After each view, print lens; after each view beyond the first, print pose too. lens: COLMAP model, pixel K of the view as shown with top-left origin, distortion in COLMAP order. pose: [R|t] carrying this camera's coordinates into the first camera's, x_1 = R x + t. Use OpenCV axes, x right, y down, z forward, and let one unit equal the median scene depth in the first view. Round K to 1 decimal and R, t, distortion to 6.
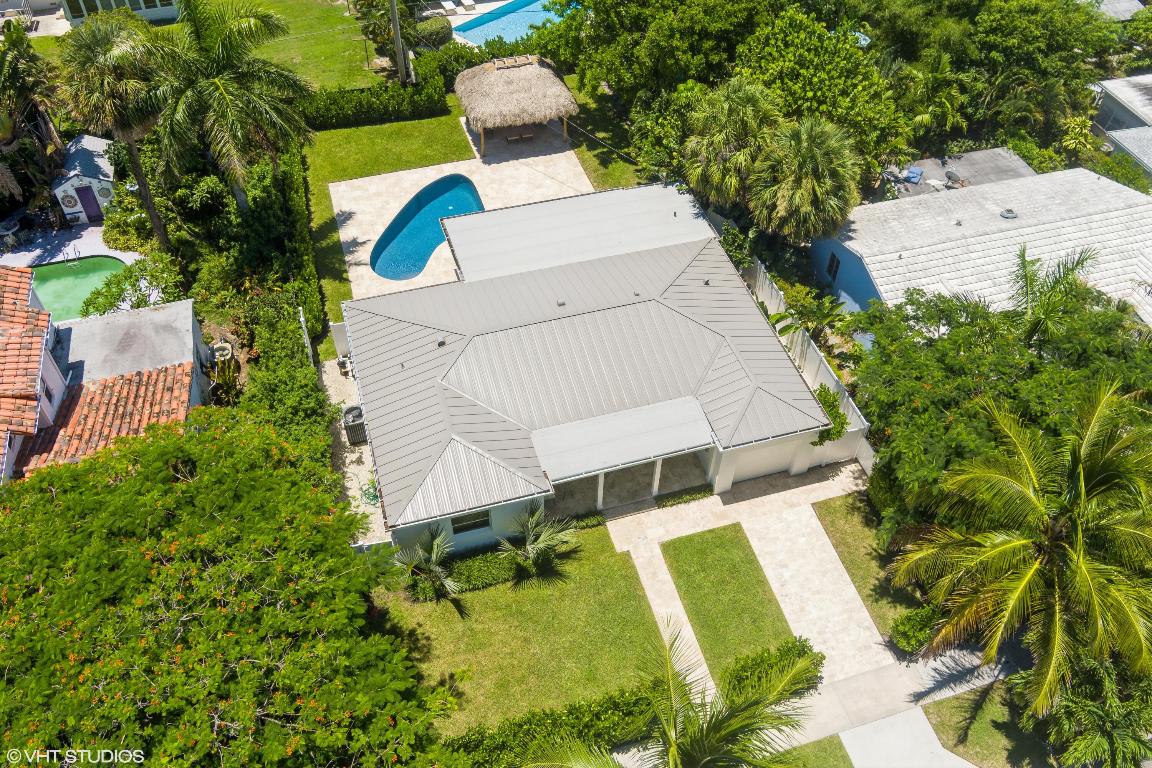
lens RADIAL K [[943.1, 0, 576.0], [0, 943.1, 384.0], [0, 0, 1]] dist [-0.055194, 0.000173]
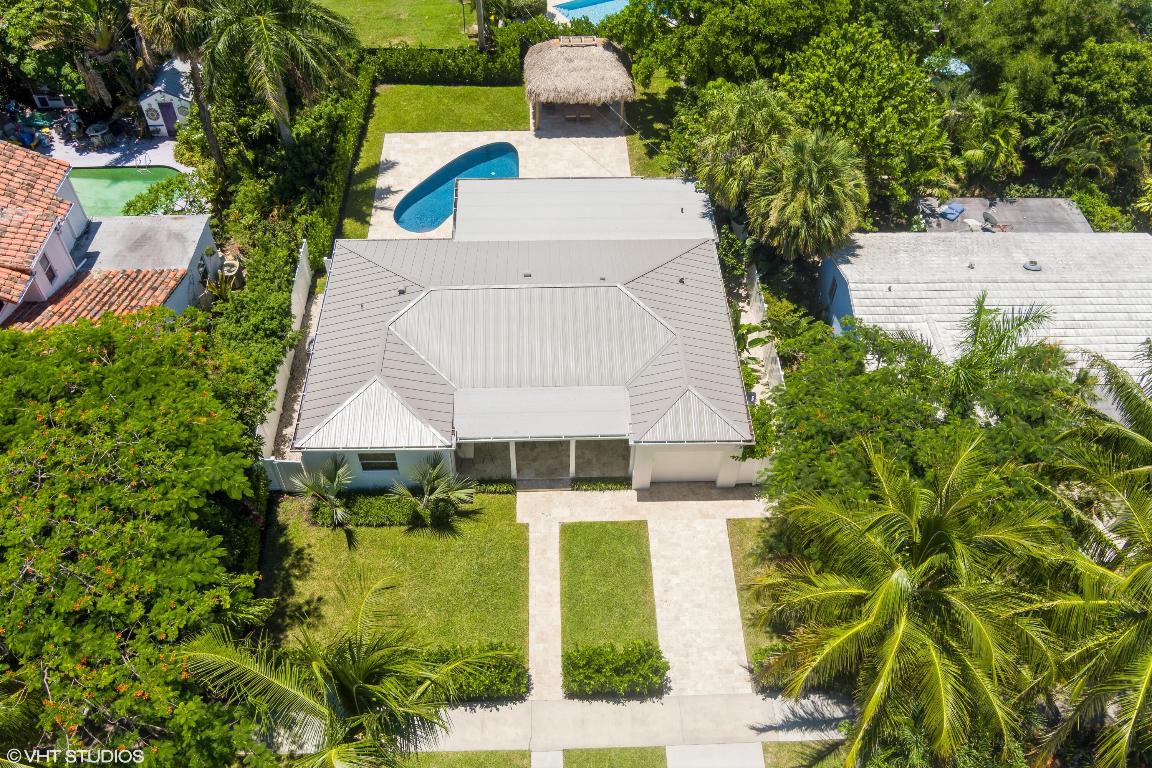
lens RADIAL K [[943.1, 0, 576.0], [0, 943.1, 384.0], [0, 0, 1]] dist [-0.055194, 0.000173]
pose [[0.965965, 0.189441, -0.176136, 0.221583], [-0.188524, 0.981820, 0.022082, -0.001892], [0.177117, 0.011875, 0.984118, 0.008627]]
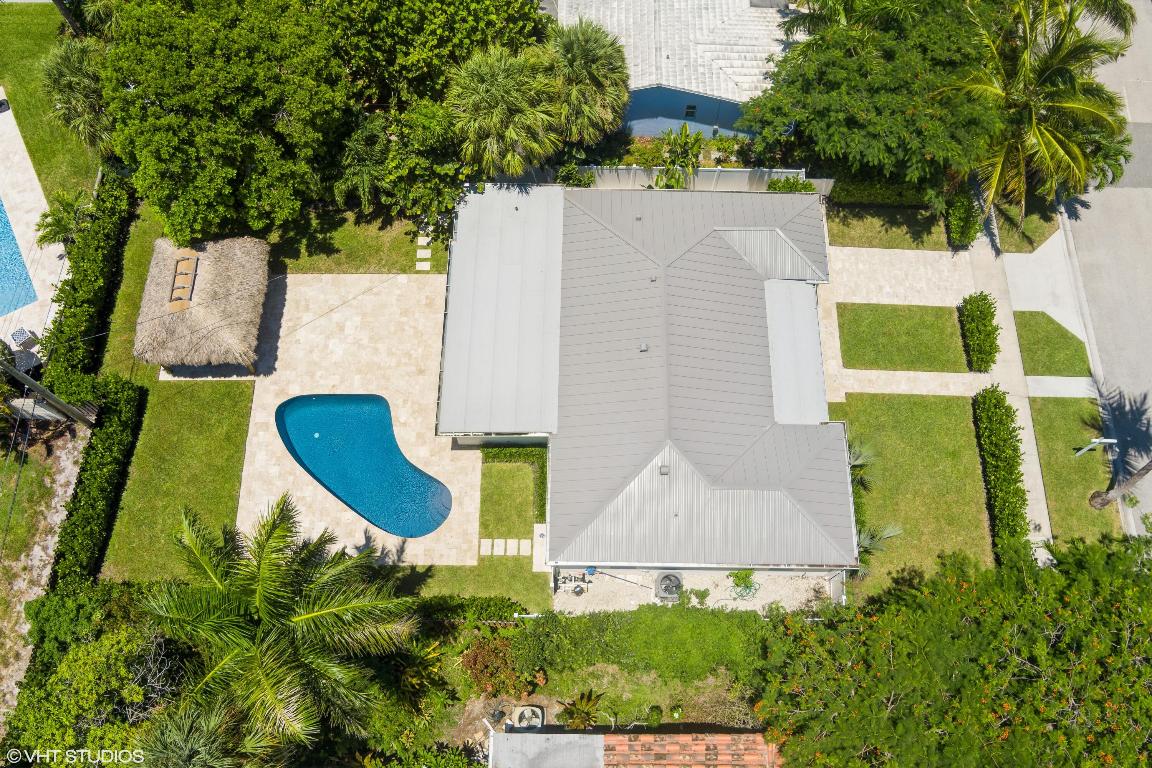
lens RADIAL K [[943.1, 0, 576.0], [0, 943.1, 384.0], [0, 0, 1]] dist [-0.055194, 0.000173]
pose [[0.298060, -0.881108, 0.367164, -0.405561], [0.697660, 0.463610, 0.546202, -0.613908], [-0.651484, 0.093354, 0.752897, 0.285857]]
